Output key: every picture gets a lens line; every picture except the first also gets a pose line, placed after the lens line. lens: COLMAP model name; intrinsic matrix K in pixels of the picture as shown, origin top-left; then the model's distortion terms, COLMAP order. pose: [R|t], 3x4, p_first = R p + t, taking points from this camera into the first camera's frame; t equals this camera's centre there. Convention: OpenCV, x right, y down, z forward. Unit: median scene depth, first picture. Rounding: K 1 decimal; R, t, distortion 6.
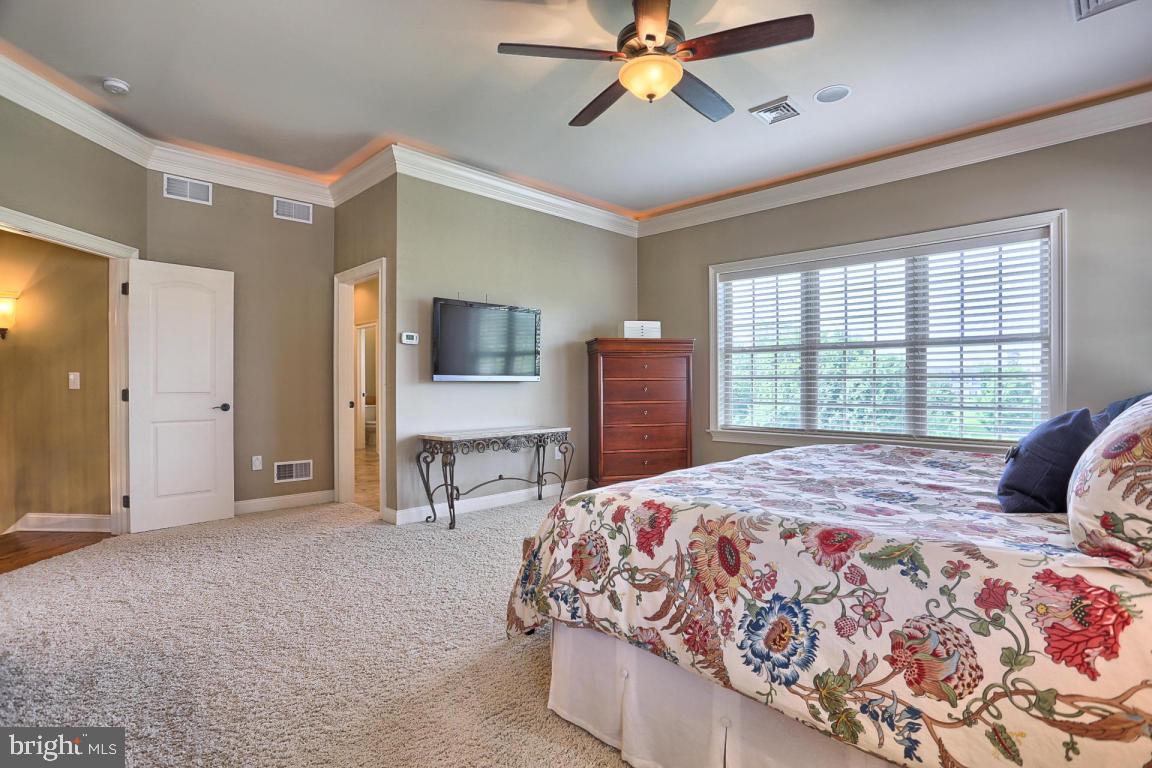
lens RADIAL K [[565.5, 0, 606.2], [0, 565.5, 394.5], [0, 0, 1]] dist [-0.057959, 0.022702]
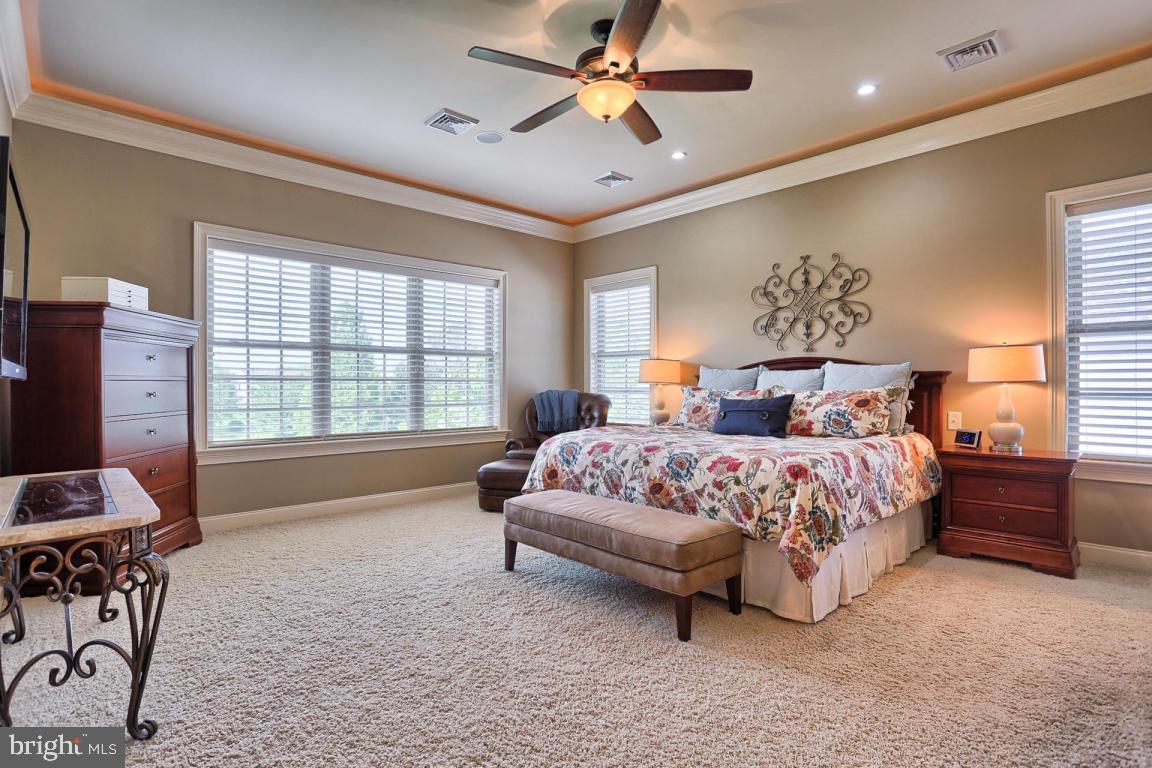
lens RADIAL K [[565.5, 0, 580.3], [0, 565.5, 386.9], [0, 0, 1]] dist [-0.057959, 0.022702]
pose [[0.055737, -0.001993, 0.998444, -0.561698], [0.018278, 0.999832, 0.000976, -0.011316], [-0.998278, 0.018195, 0.055764, 0.548632]]
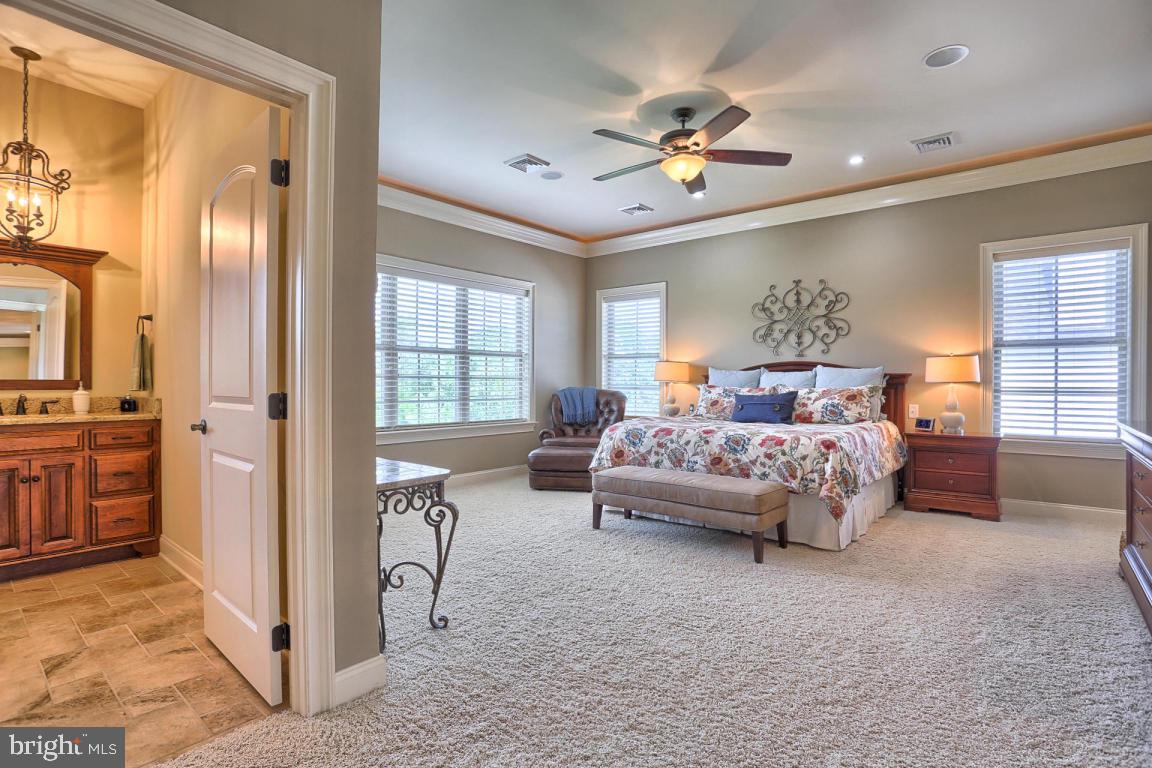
lens RADIAL K [[565.5, 0, 581.6], [0, 565.5, 385.6], [0, 0, 1]] dist [-0.057959, 0.022702]
pose [[-0.063176, -0.004764, 0.997991, -0.745684], [0.014297, 0.999882, 0.005678, -0.015533], [-0.997900, 0.014627, -0.063101, 0.746114]]
